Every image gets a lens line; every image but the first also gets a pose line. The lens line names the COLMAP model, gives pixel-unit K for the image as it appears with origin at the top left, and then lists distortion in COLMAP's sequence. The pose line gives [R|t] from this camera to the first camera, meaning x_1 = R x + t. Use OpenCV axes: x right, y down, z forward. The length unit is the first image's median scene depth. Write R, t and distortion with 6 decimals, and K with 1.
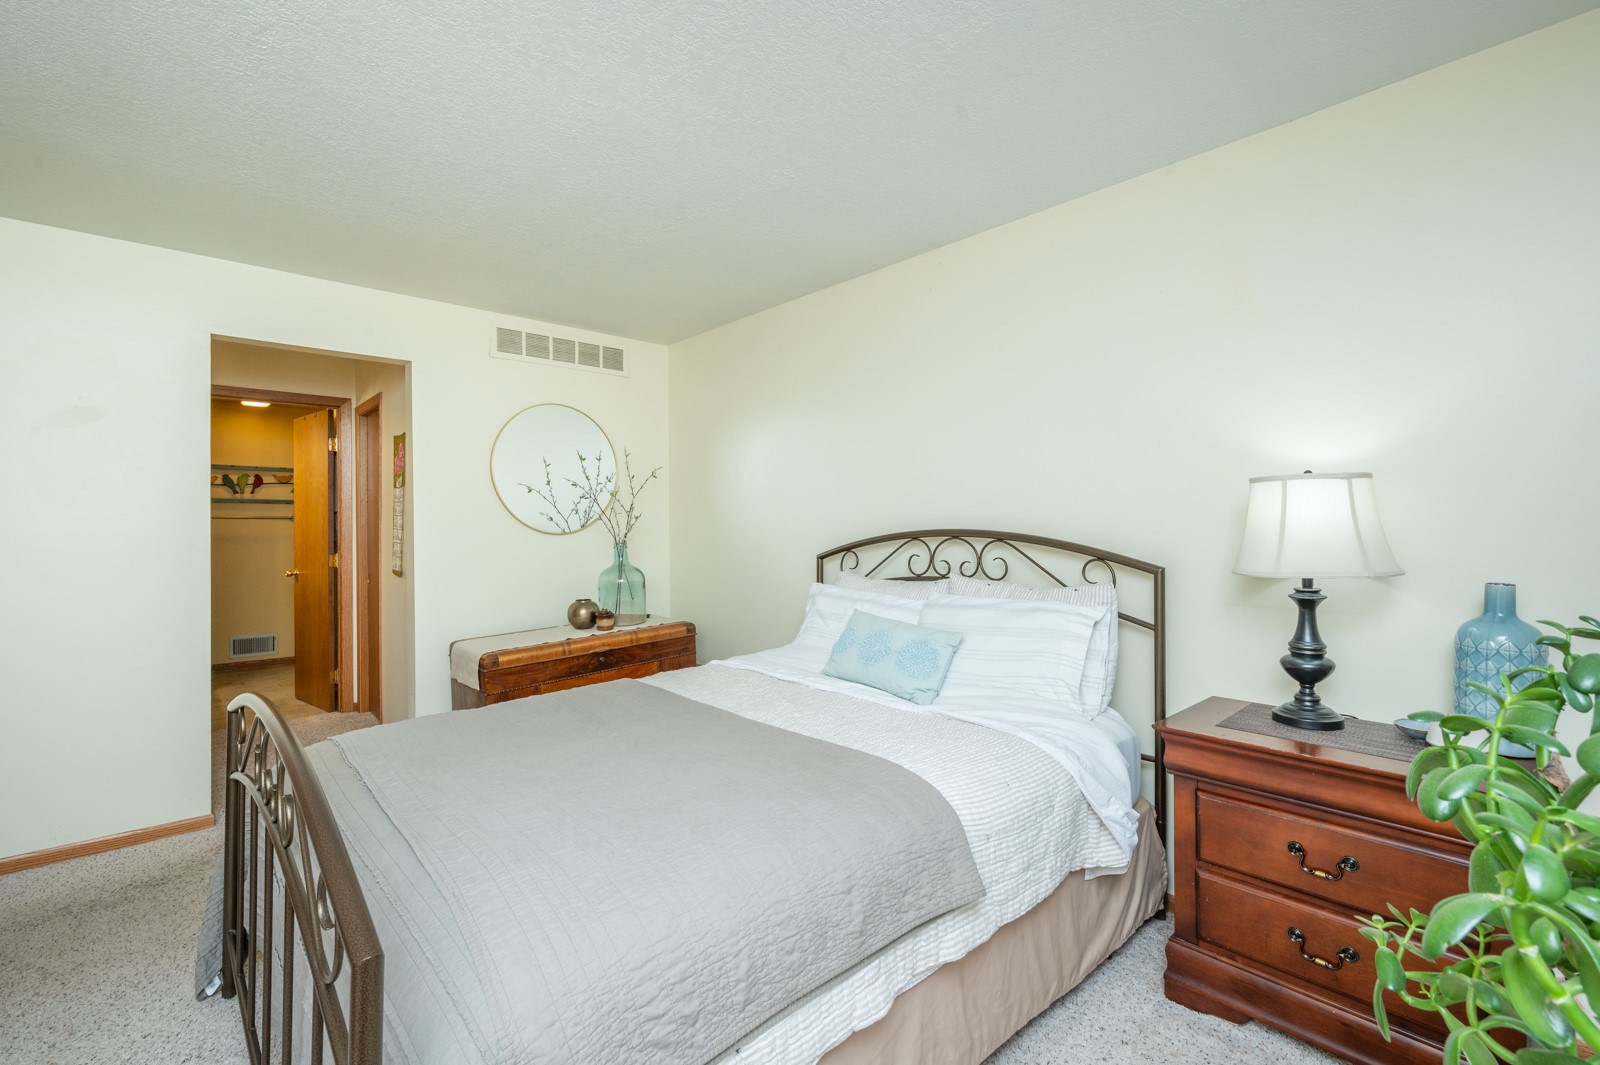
lens RADIAL K [[705.5, 0, 798.0], [0, 705.5, 529.0], [0, 0, 1]] dist [0.002094, -0.000420]
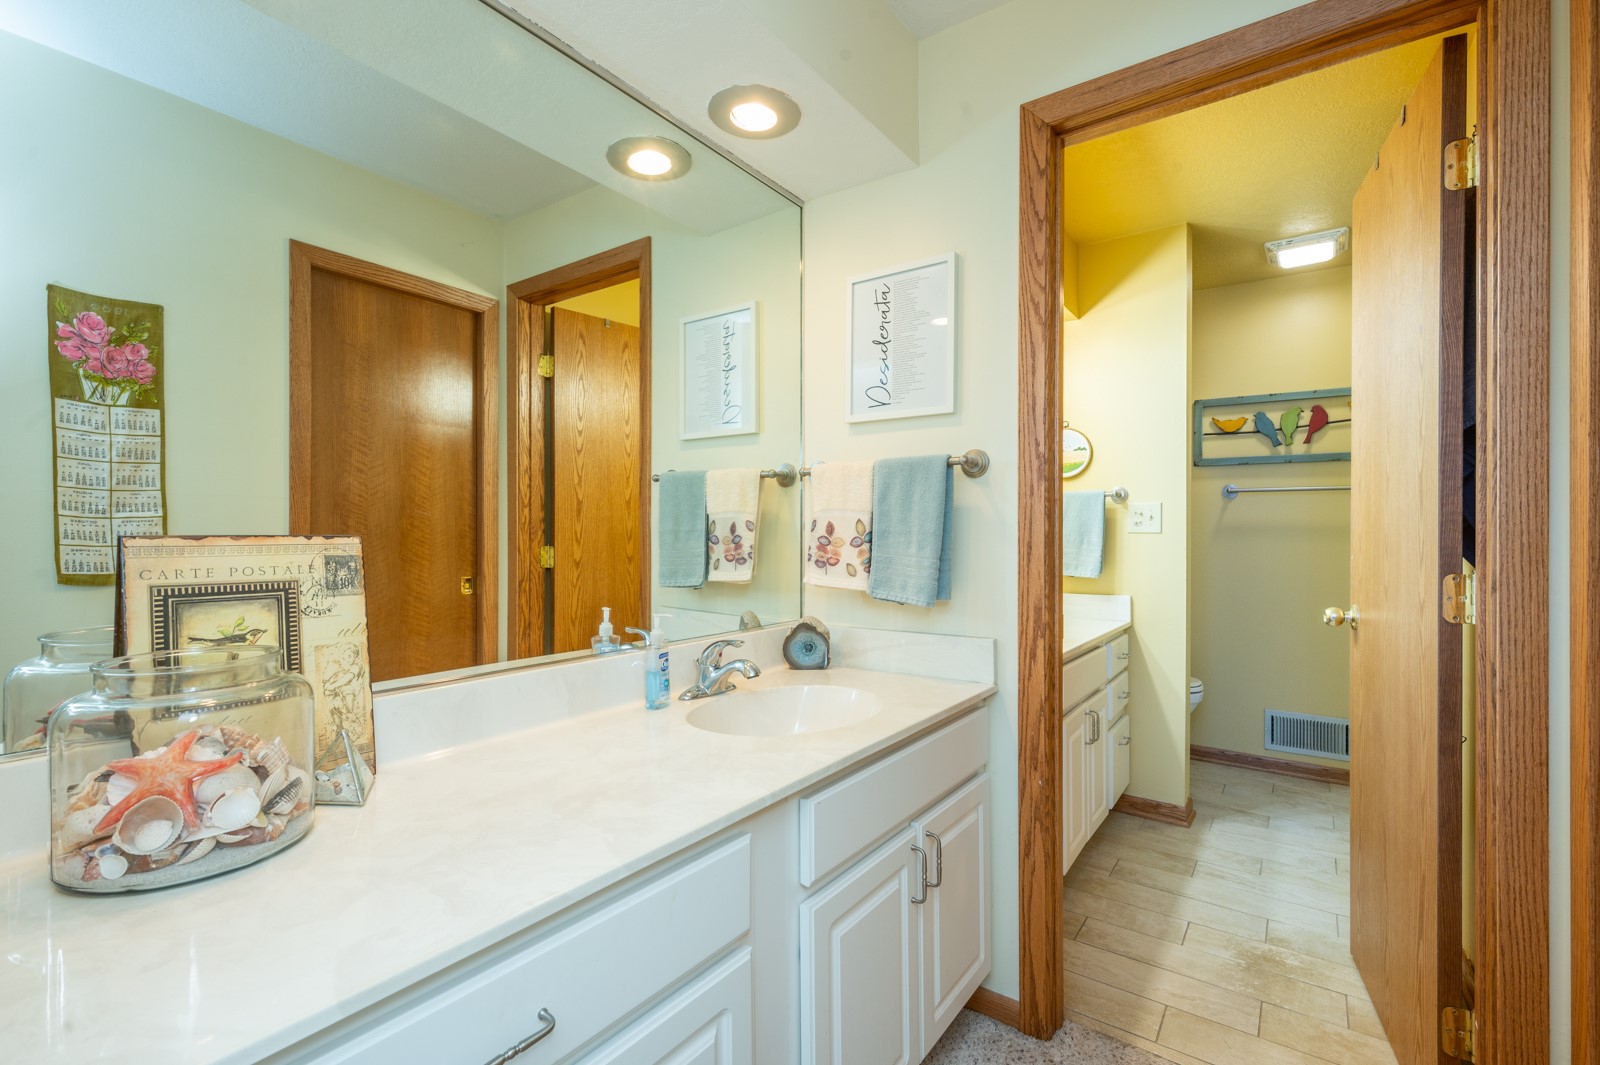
lens RADIAL K [[705.5, 0, 792.6], [0, 705.5, 534.1], [0, 0, 1]] dist [0.002094, -0.000420]
pose [[0.192849, 0.003535, -0.981222, -0.335380], [-0.001691, 0.999993, 0.003271, 0.015593], [0.981227, 0.001028, 0.192853, 0.528464]]
